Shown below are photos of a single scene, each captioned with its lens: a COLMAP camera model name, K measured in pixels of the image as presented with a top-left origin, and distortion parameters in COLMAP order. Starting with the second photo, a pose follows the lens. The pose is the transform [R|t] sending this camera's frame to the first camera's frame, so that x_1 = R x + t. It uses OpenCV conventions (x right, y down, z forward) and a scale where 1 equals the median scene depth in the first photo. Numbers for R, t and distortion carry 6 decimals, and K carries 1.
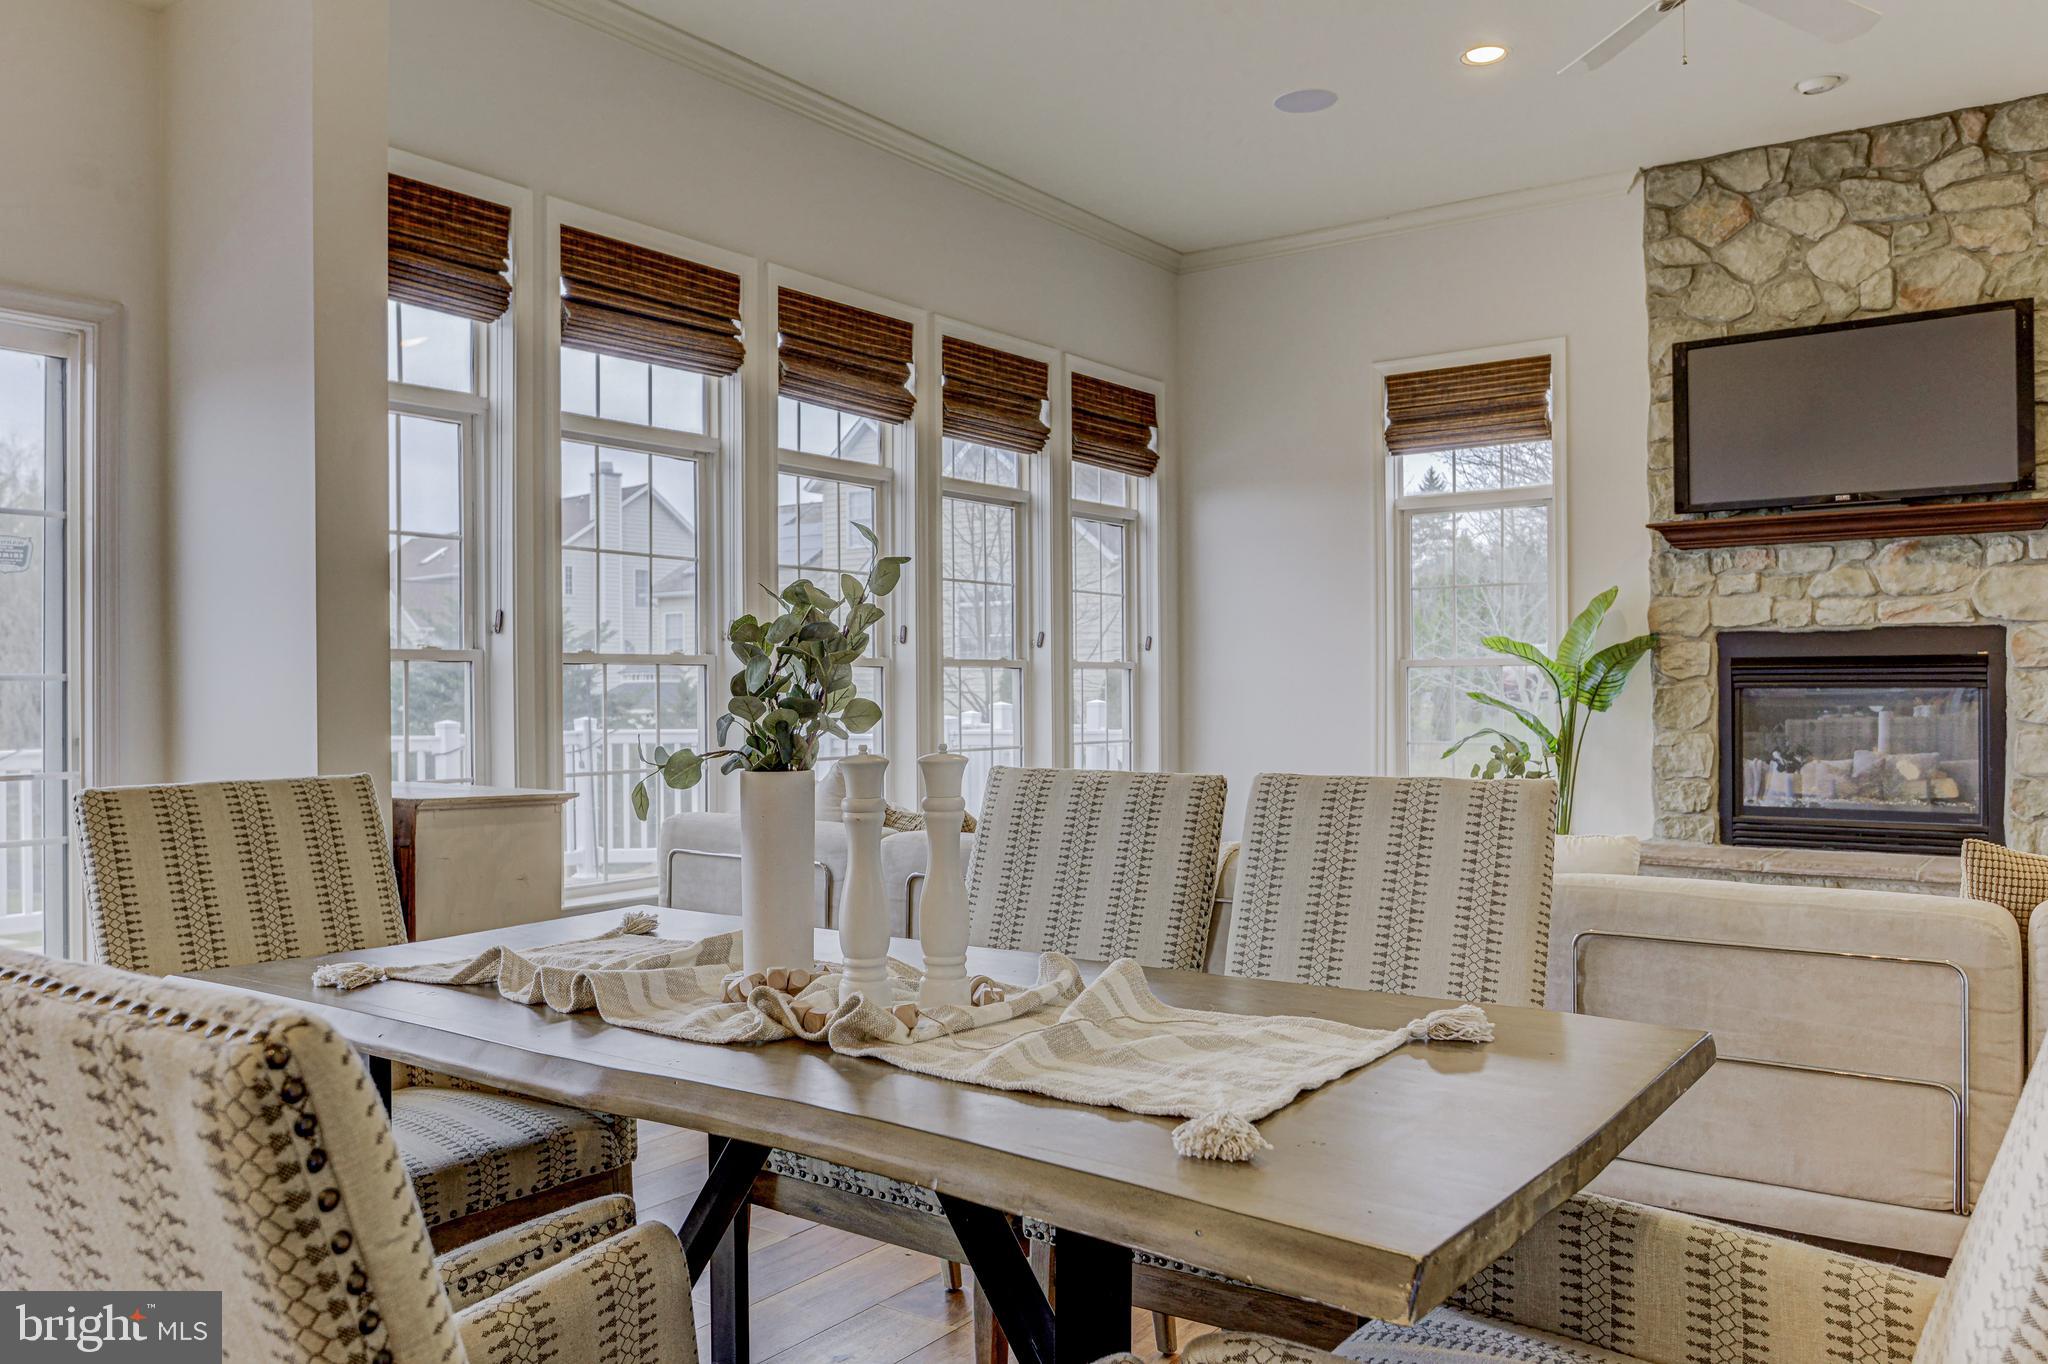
lens RADIAL K [[1549.6, 0, 993.2], [0, 1549.6, 681.0], [0, 0, 1]] dist [-0.002519, -0.012387]
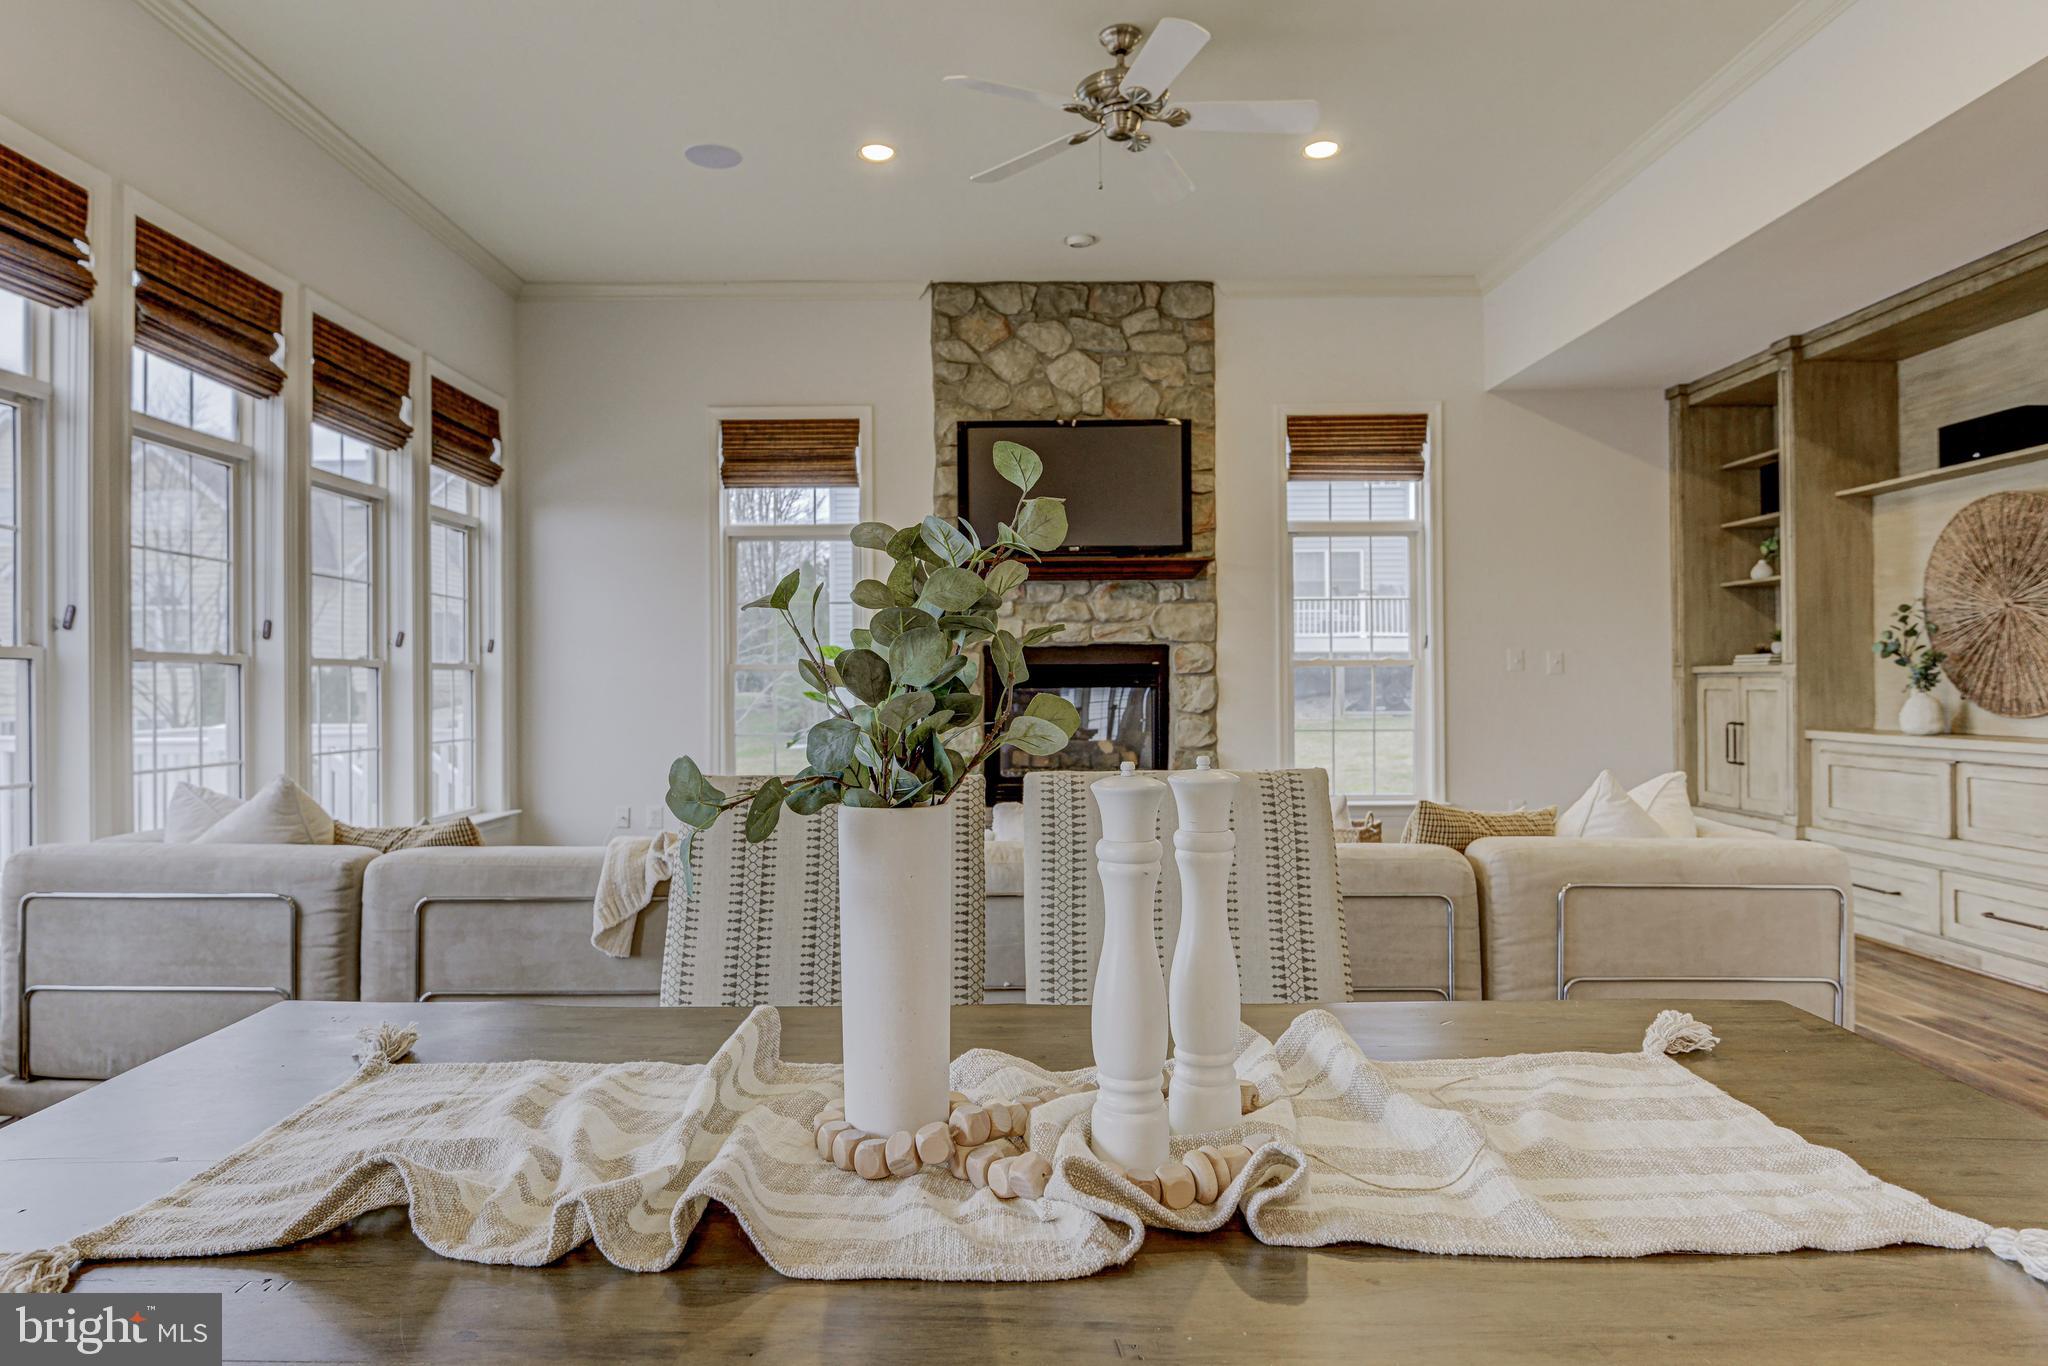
lens RADIAL K [[1203.9, 0, 1002.4], [0, 1203.9, 682.0], [0, 0, 1]] dist [-0.001616, -0.014318]
pose [[0.808261, 0.002753, 0.588818, -0.124721], [-0.001623, 0.999996, -0.002448, 0.001954], [-0.588822, 0.001022, 0.808262, 0.170647]]
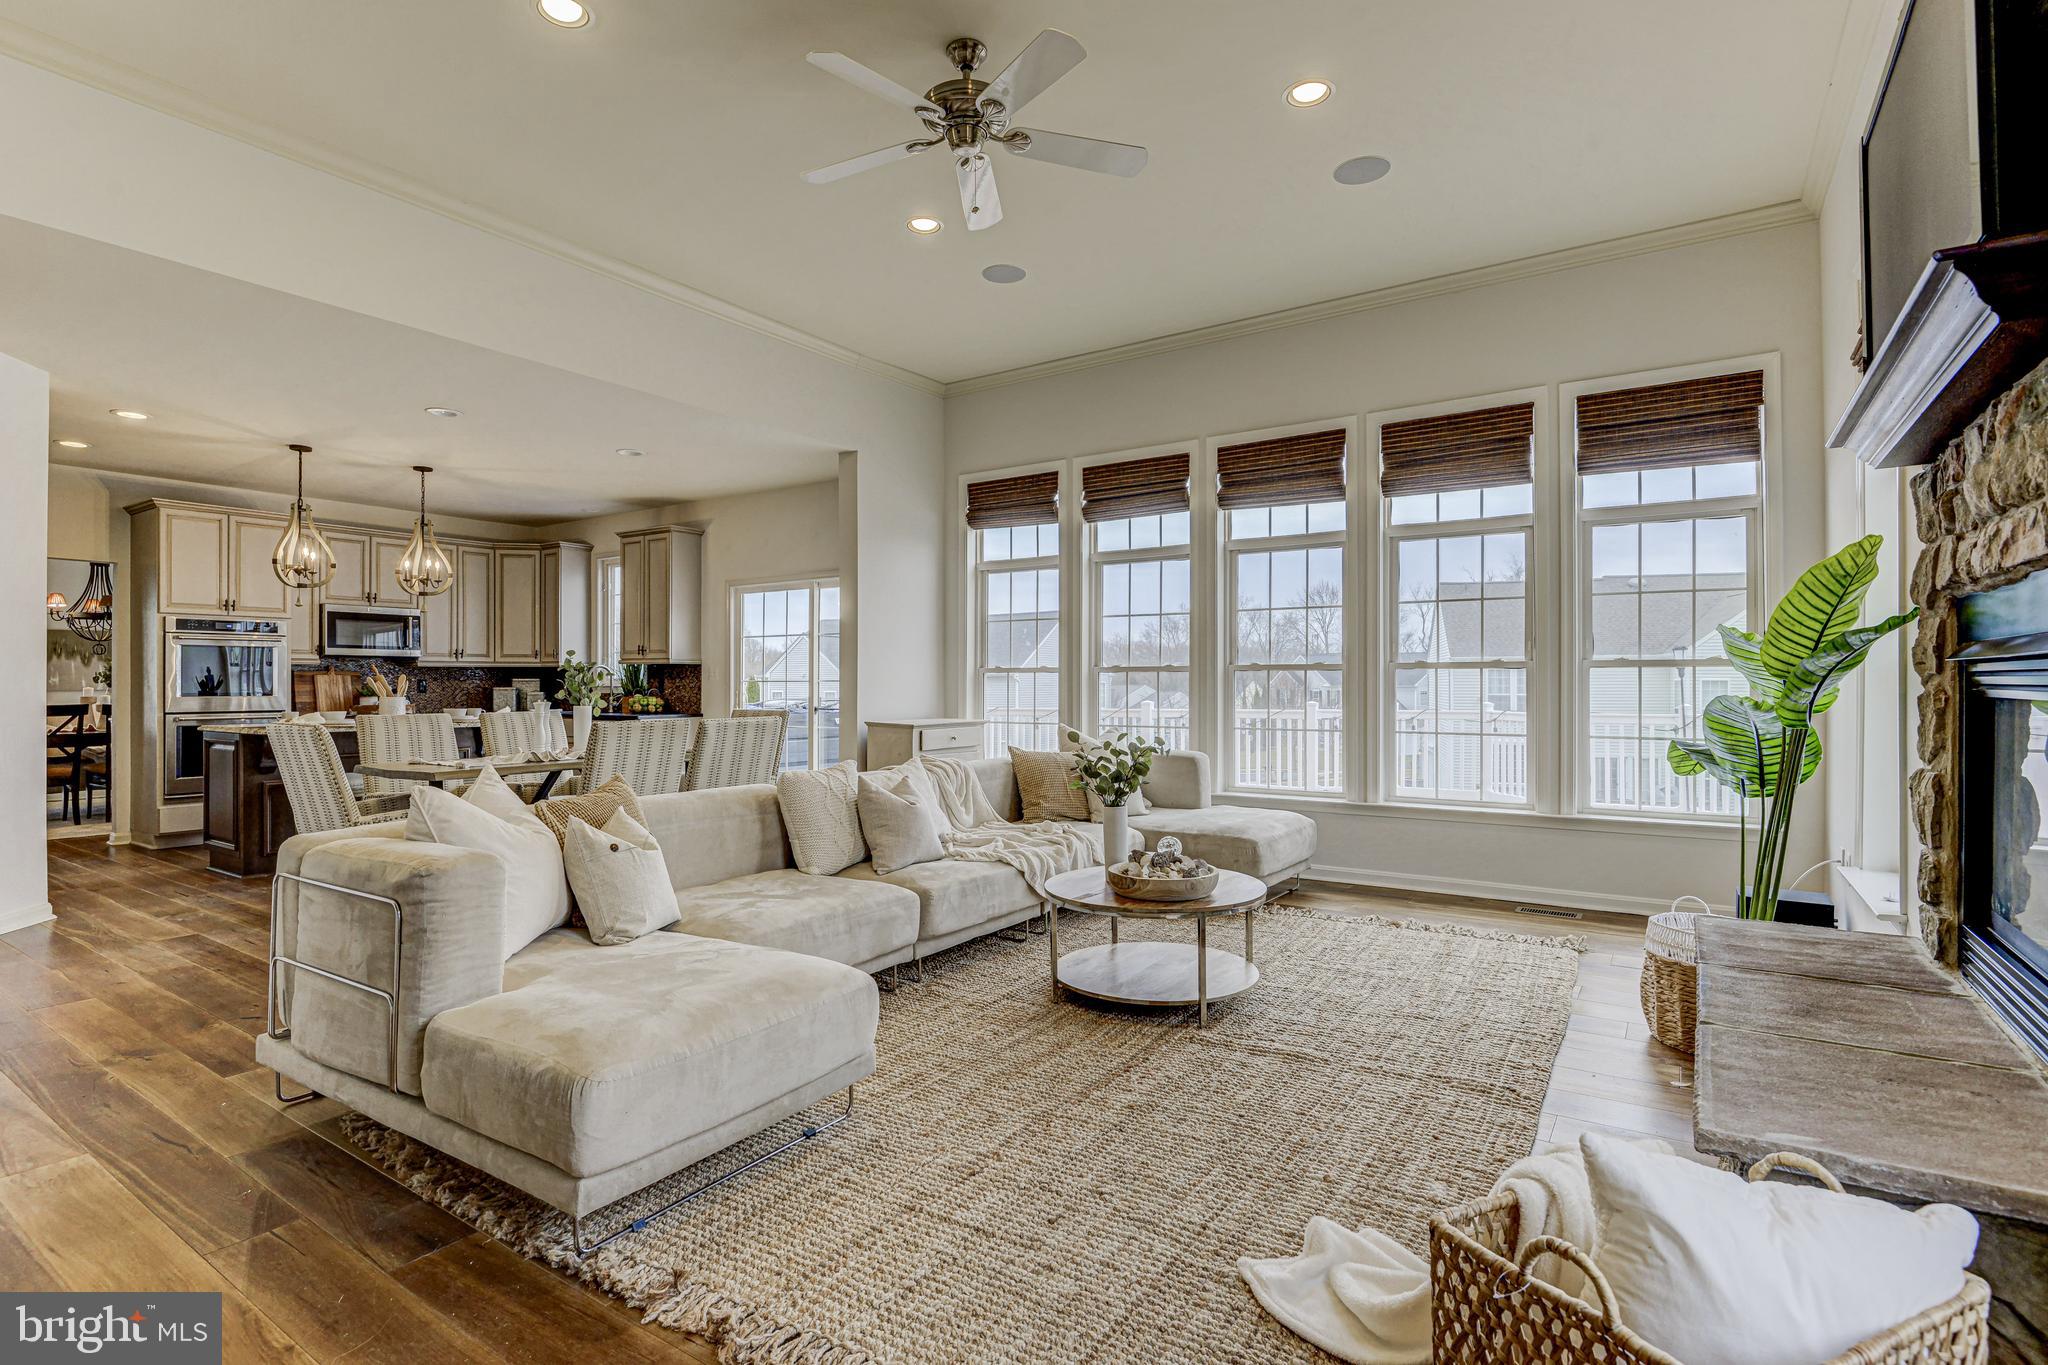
lens RADIAL K [[987.4, 0, 1024.0], [0, 987.4, 682.5], [0, 0, 1]] dist [-0.010168, -0.011794]
pose [[0.042866, 0.005090, -0.999068, 0.841146], [0.007793, 0.999955, 0.005429, -0.004307], [0.999050, -0.008018, 0.042824, 0.659989]]
